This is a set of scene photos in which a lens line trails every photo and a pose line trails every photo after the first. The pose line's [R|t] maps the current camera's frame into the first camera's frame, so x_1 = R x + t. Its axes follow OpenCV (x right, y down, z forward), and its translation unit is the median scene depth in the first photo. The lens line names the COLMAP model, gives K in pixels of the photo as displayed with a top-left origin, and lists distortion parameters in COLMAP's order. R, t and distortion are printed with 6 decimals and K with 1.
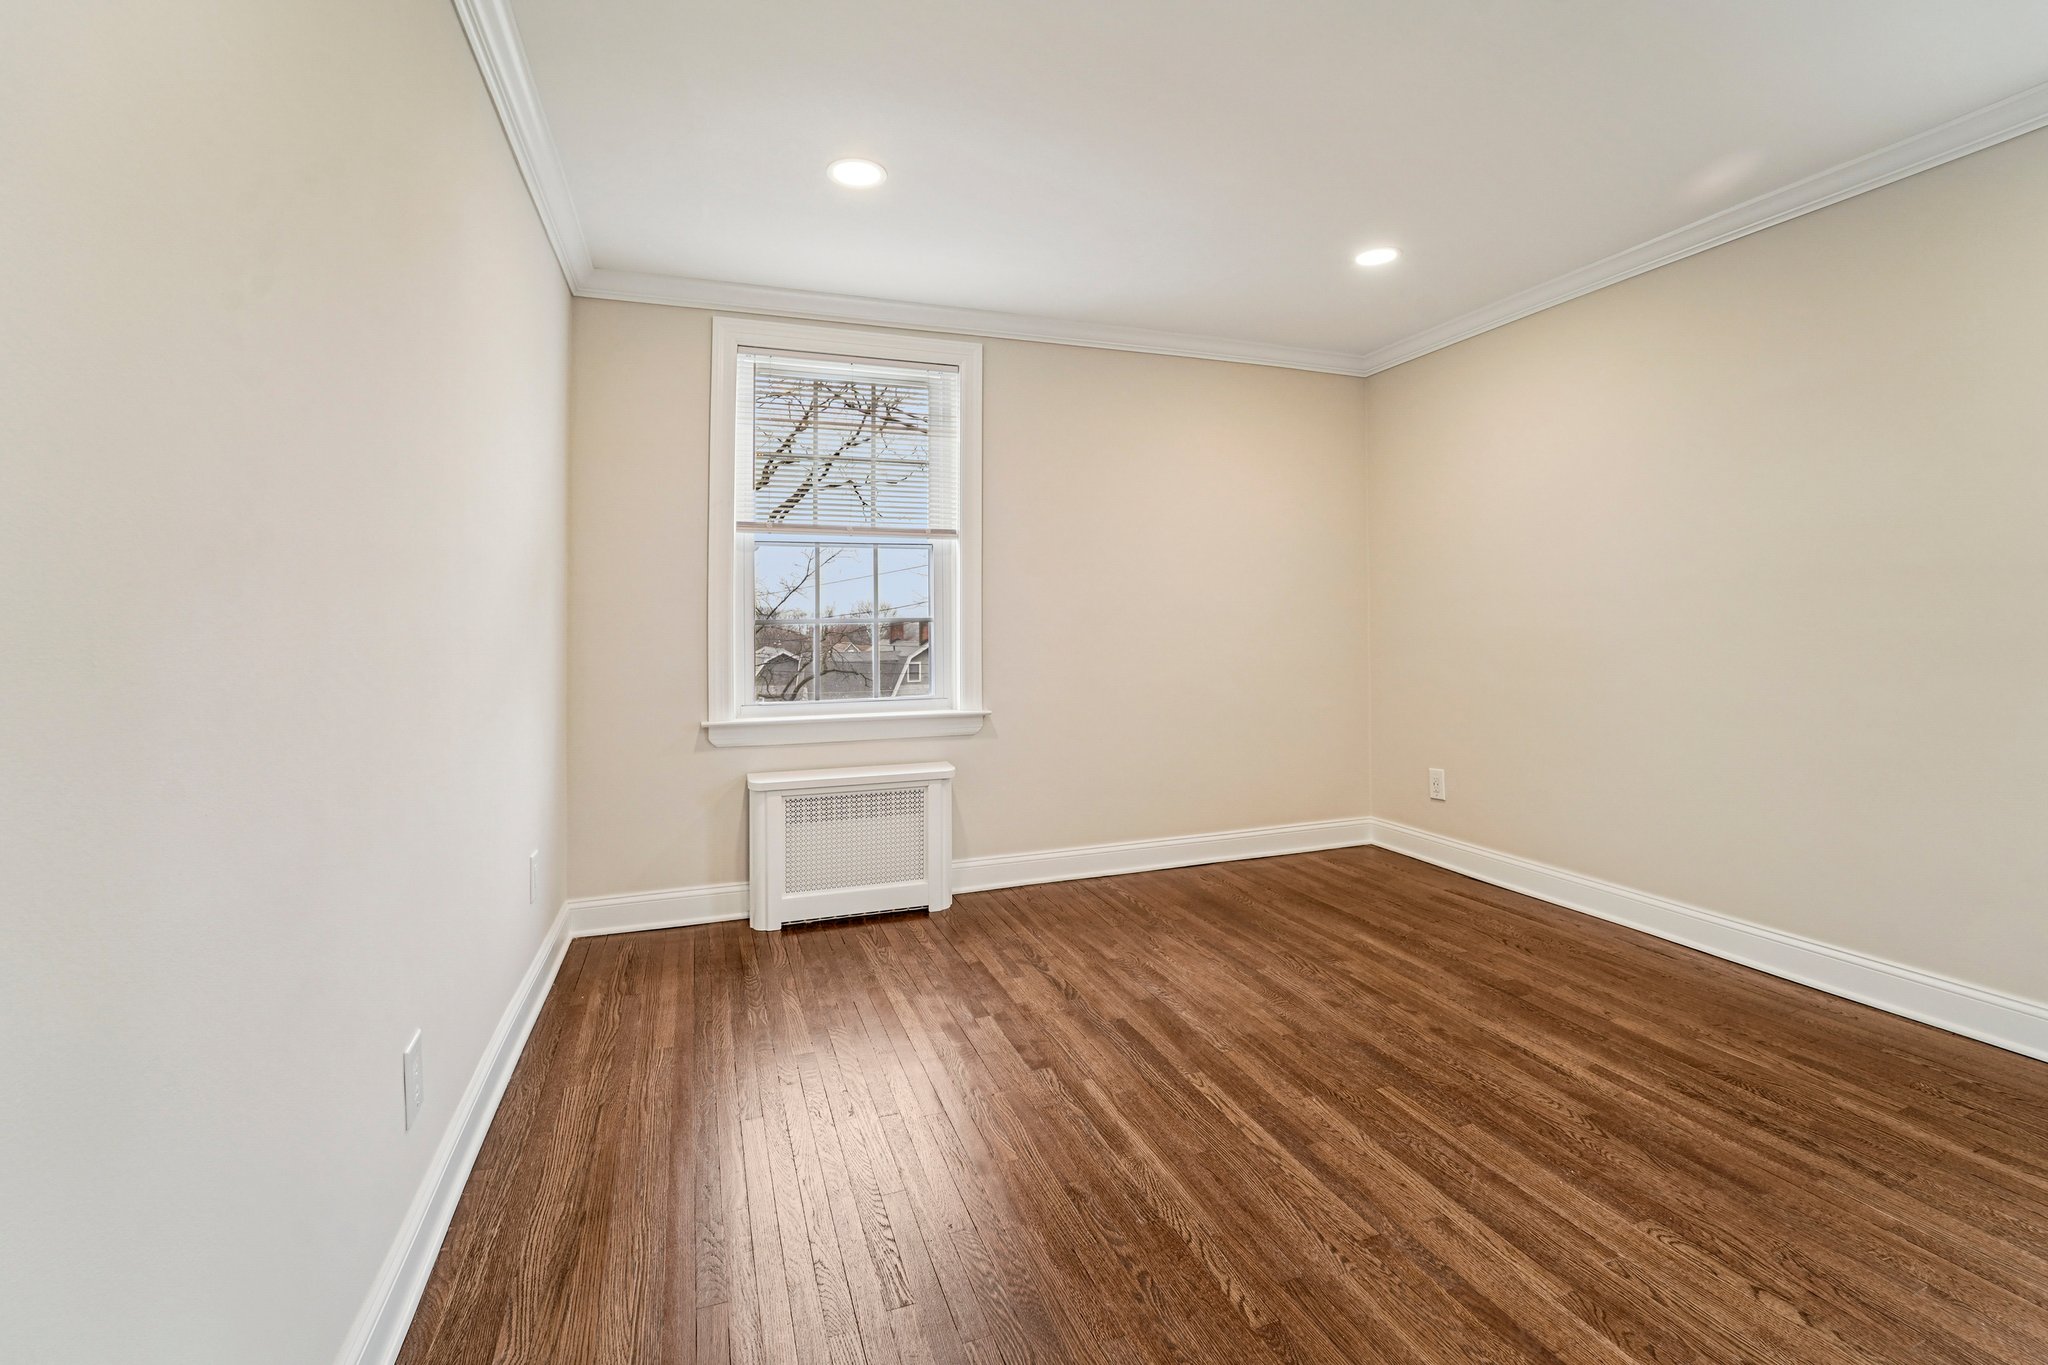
lens RADIAL K [[879.1, 0, 1023.6], [0, 879.1, 605.0], [0, 0, 1]] dist [-0.019132, -0.001547]
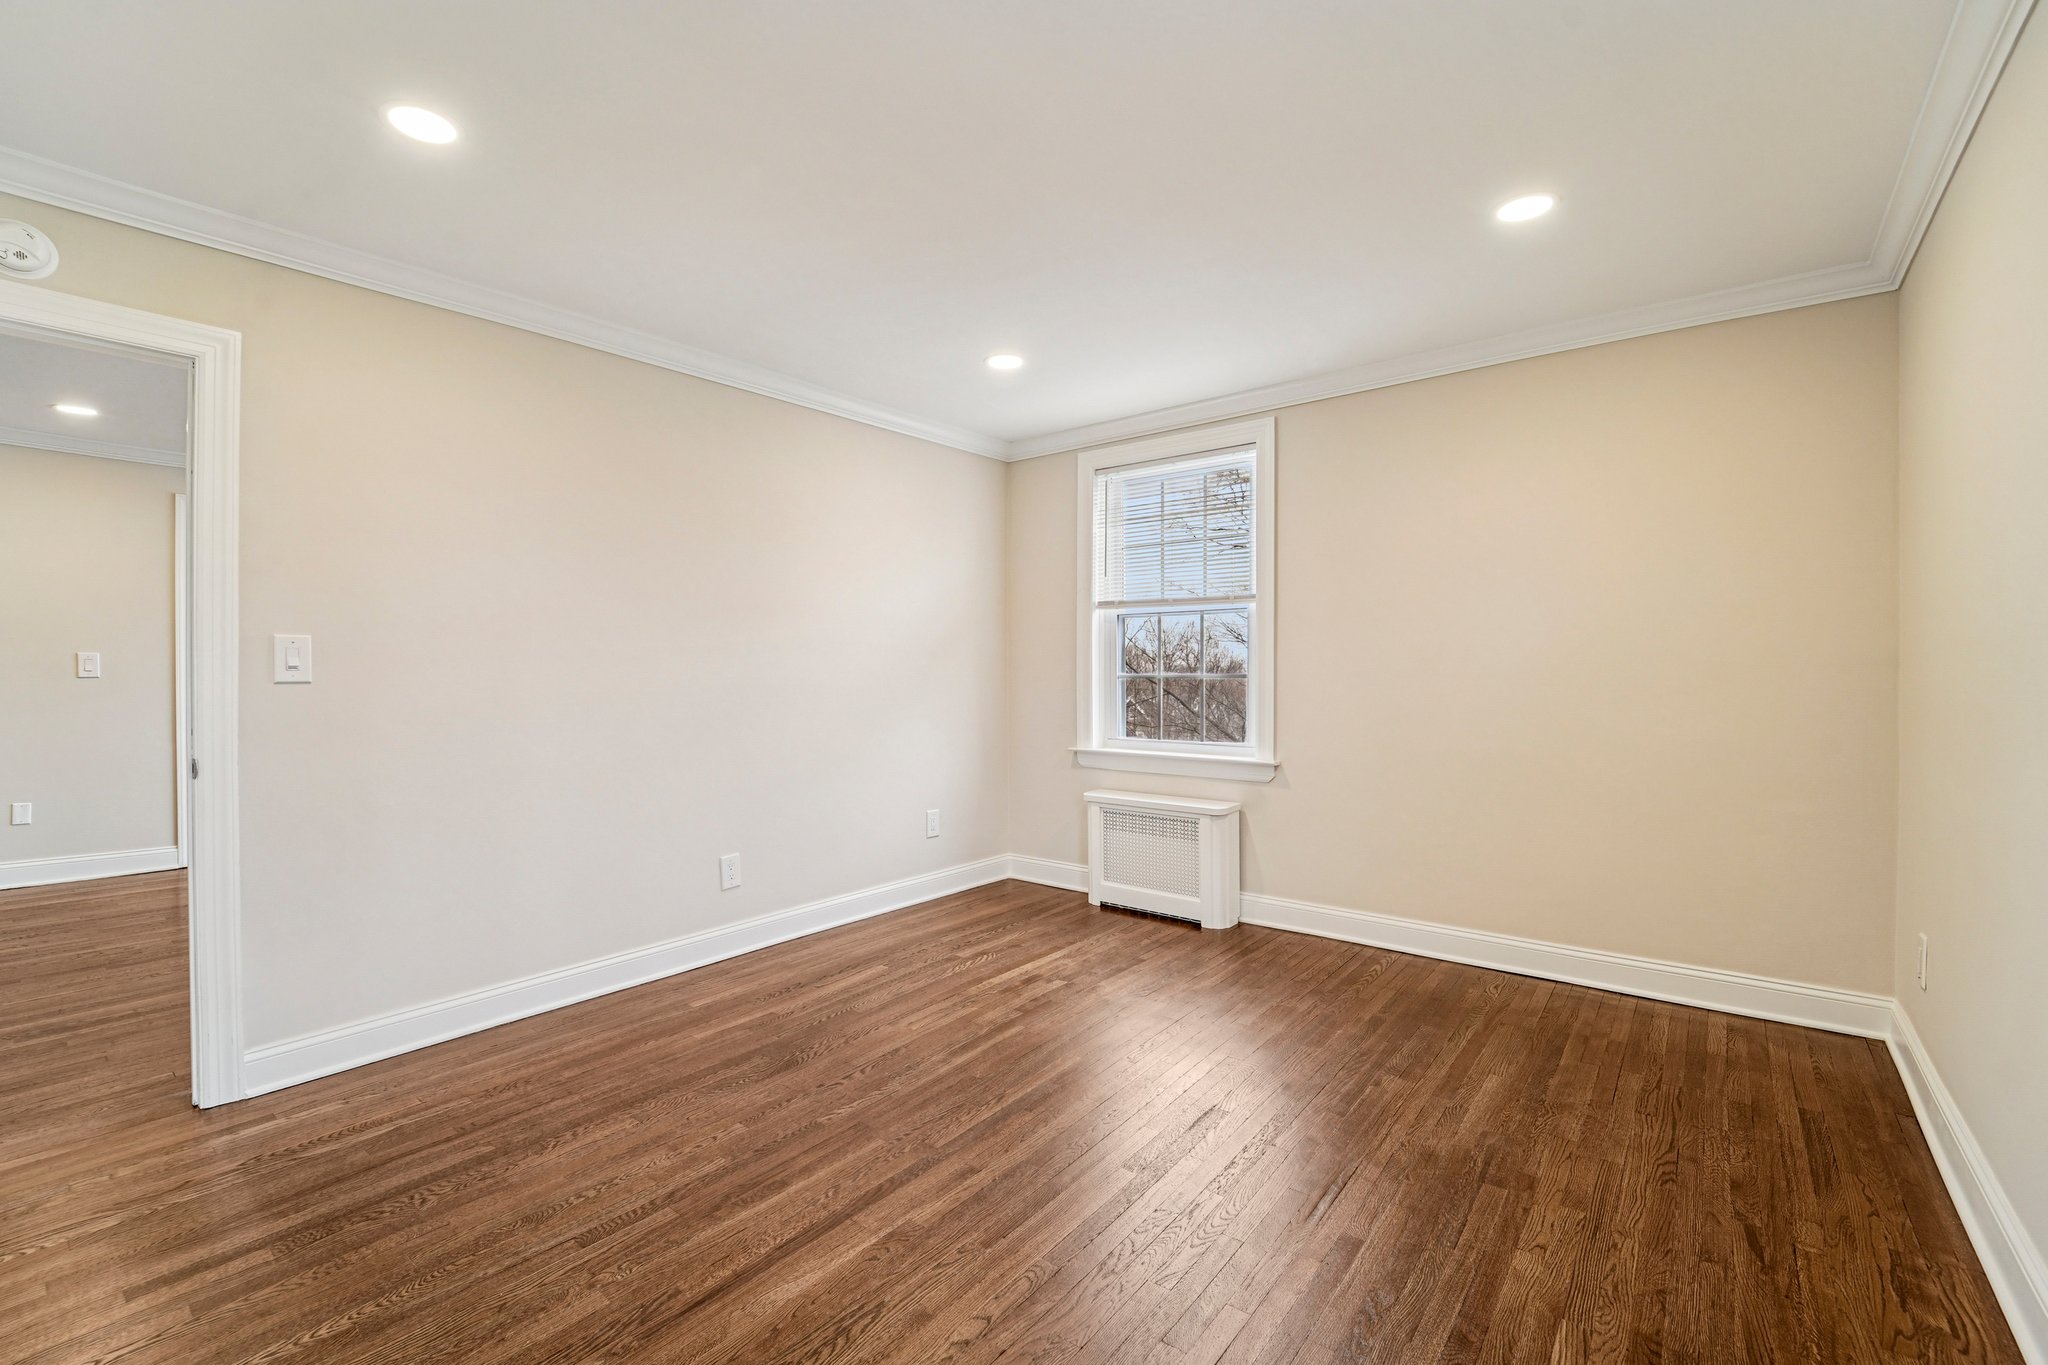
lens RADIAL K [[870.7, 0, 1029.0], [0, 870.7, 679.5], [0, 0, 1]] dist [-0.022501, -0.000452]
pose [[0.516755, 0.014220, -0.856015, 0.938937], [0.013381, 0.999606, 0.024683, -0.012766], [0.856029, -0.024209, 0.516361, 0.266387]]
